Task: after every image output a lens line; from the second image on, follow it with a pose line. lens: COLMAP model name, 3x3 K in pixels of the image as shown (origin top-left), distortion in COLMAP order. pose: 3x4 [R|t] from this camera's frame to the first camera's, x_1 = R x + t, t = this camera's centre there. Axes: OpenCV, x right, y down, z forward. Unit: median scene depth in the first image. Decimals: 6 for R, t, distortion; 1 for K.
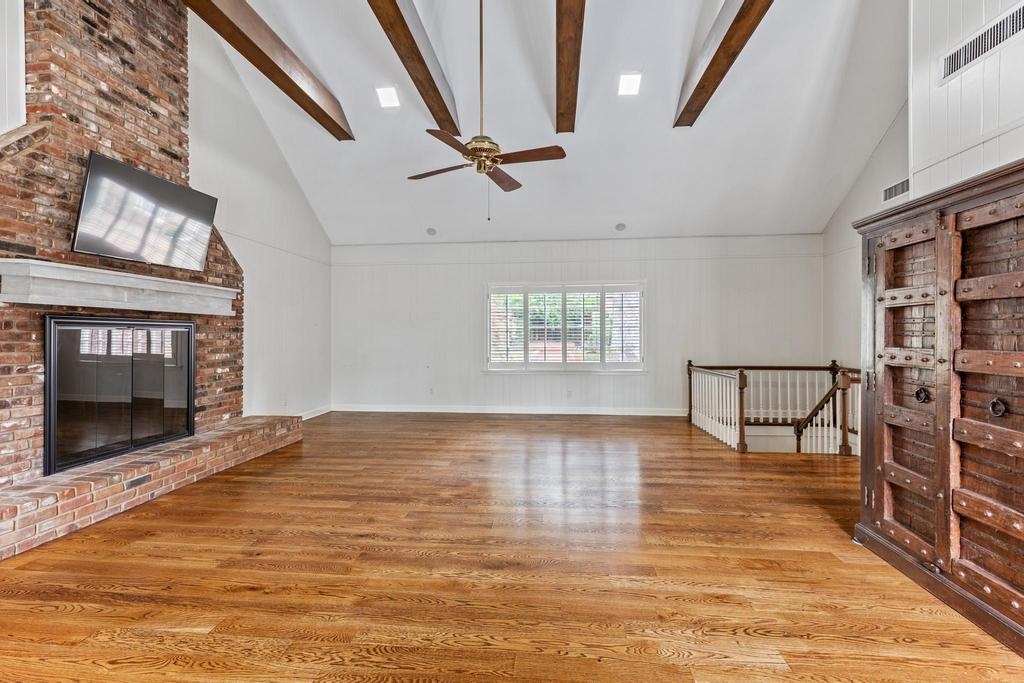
lens RADIAL K [[473.5, 0, 512.5], [0, 473.5, 336.5], [0, 0, 1]] dist [0.005586, -0.001295]
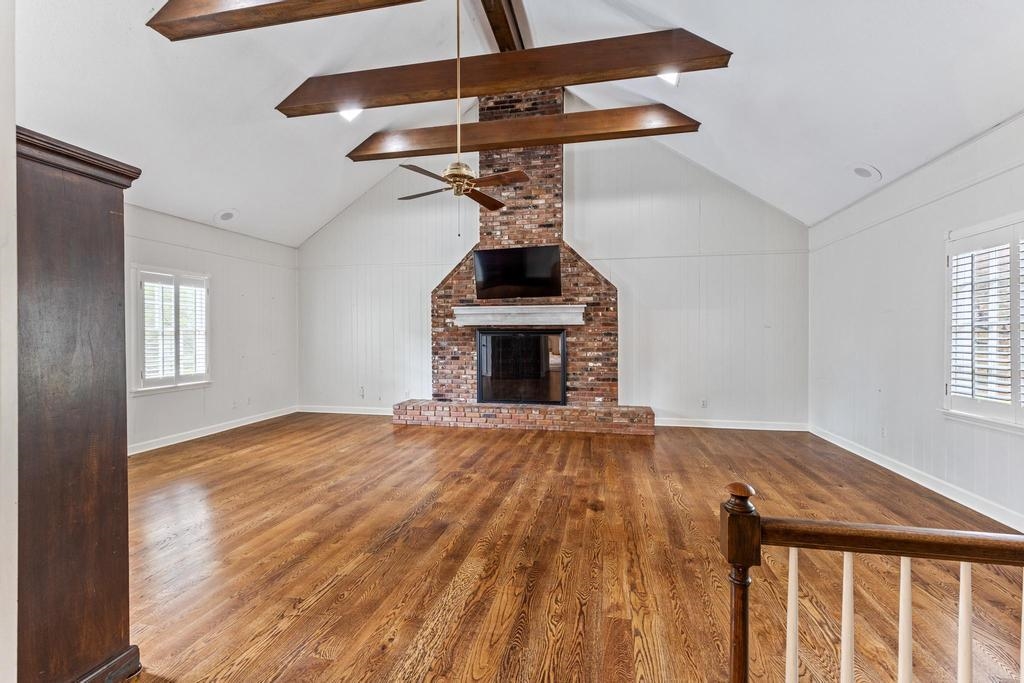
lens RADIAL K [[473.5, 0, 510.6], [0, 473.5, 338.8], [0, 0, 1]] dist [0.005586, -0.001295]
pose [[-0.124448, 0.006160, -0.992207, 0.853531], [0.000574, 0.999981, 0.006137, -0.011905], [0.992226, 0.000194, -0.124449, 1.043306]]
